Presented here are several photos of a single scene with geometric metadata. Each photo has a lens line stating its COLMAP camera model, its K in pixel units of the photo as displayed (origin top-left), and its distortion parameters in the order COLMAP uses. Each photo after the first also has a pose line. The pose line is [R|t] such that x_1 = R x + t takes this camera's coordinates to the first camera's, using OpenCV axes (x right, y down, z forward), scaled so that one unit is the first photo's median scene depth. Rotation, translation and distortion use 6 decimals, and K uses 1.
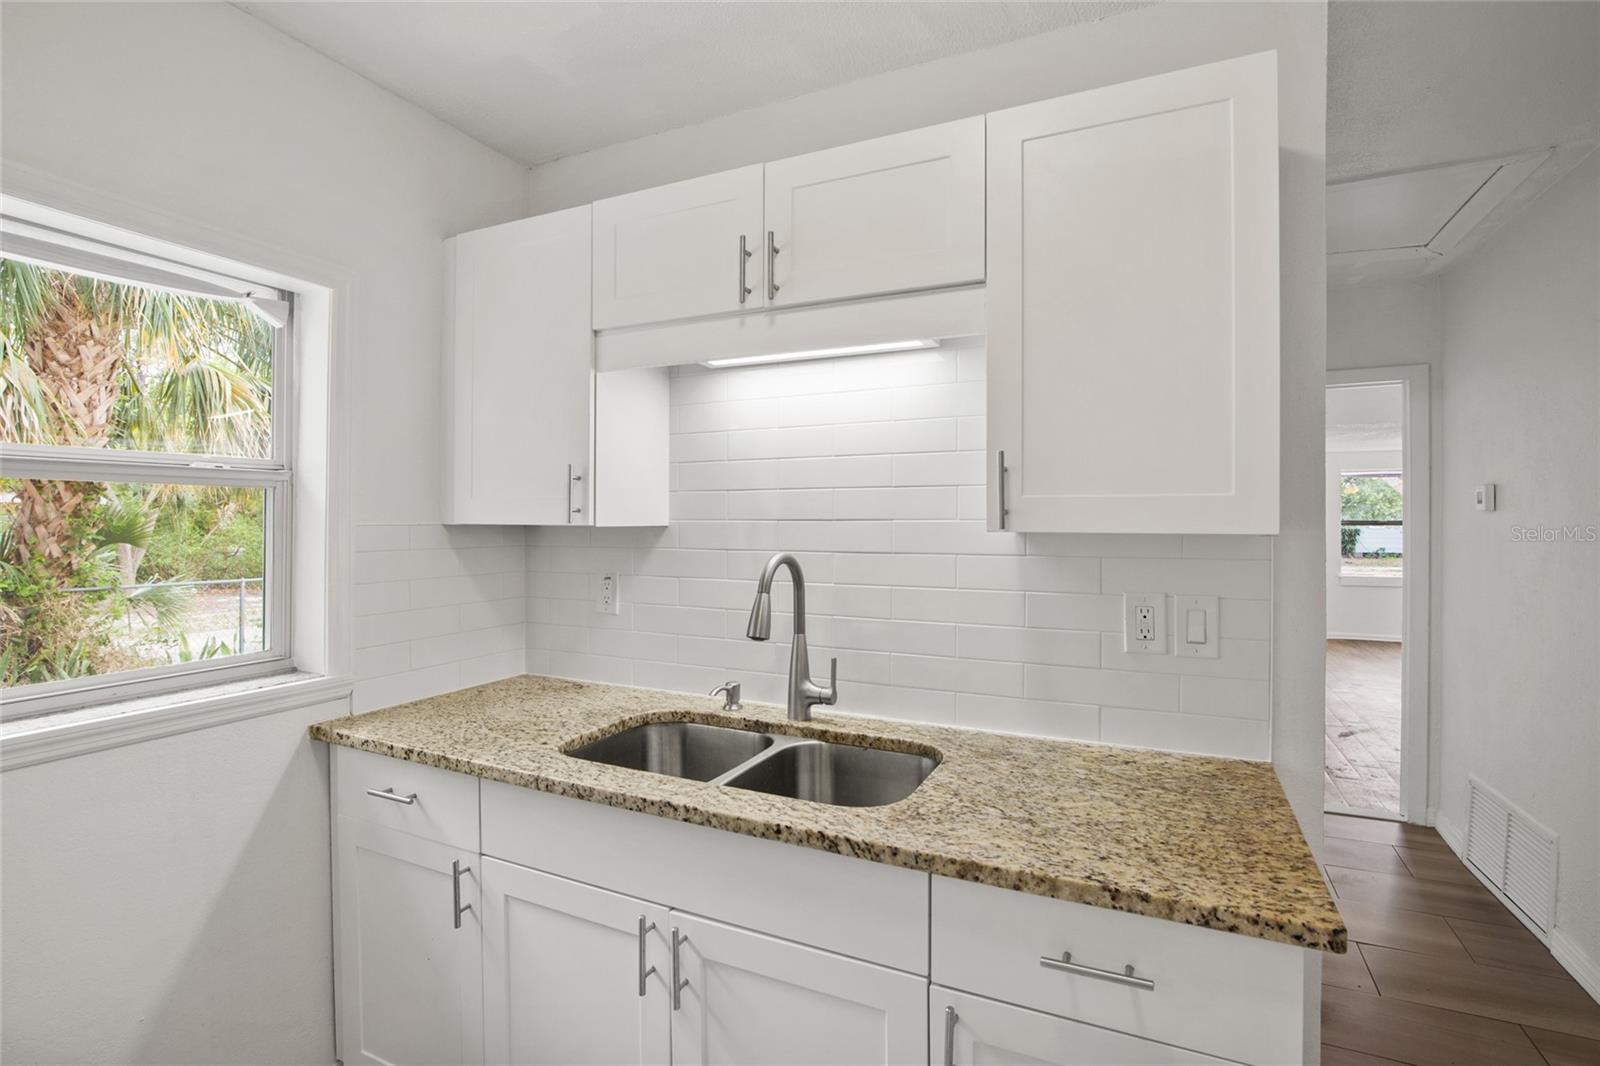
lens RADIAL K [[742.0, 0, 812.7], [0, 742.0, 526.6], [0, 0, 1]] dist [-0.025179, 0.006398]
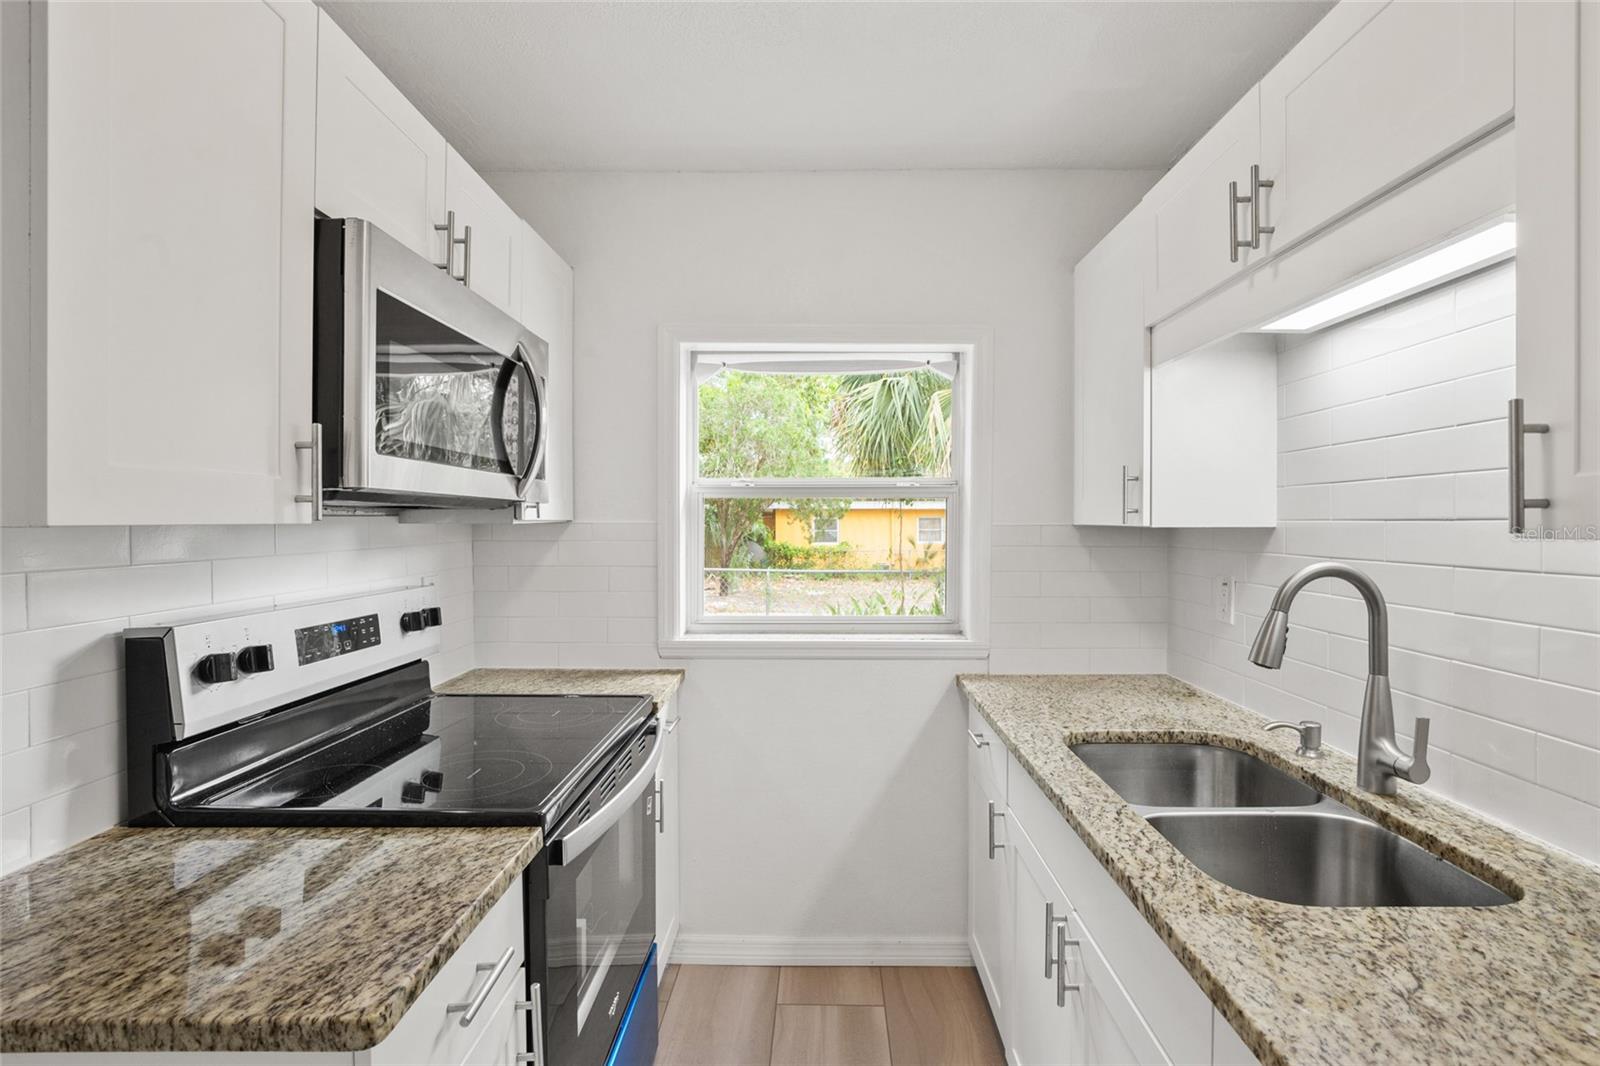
lens RADIAL K [[742.0, 0, 816.2], [0, 742.0, 525.9], [0, 0, 1]] dist [-0.025179, 0.006398]
pose [[0.408415, 0.003307, -0.912790, 0.430056], [-0.005932, 0.999982, 0.000969, 0.000010], [0.912777, 0.005019, 0.408427, 0.203276]]
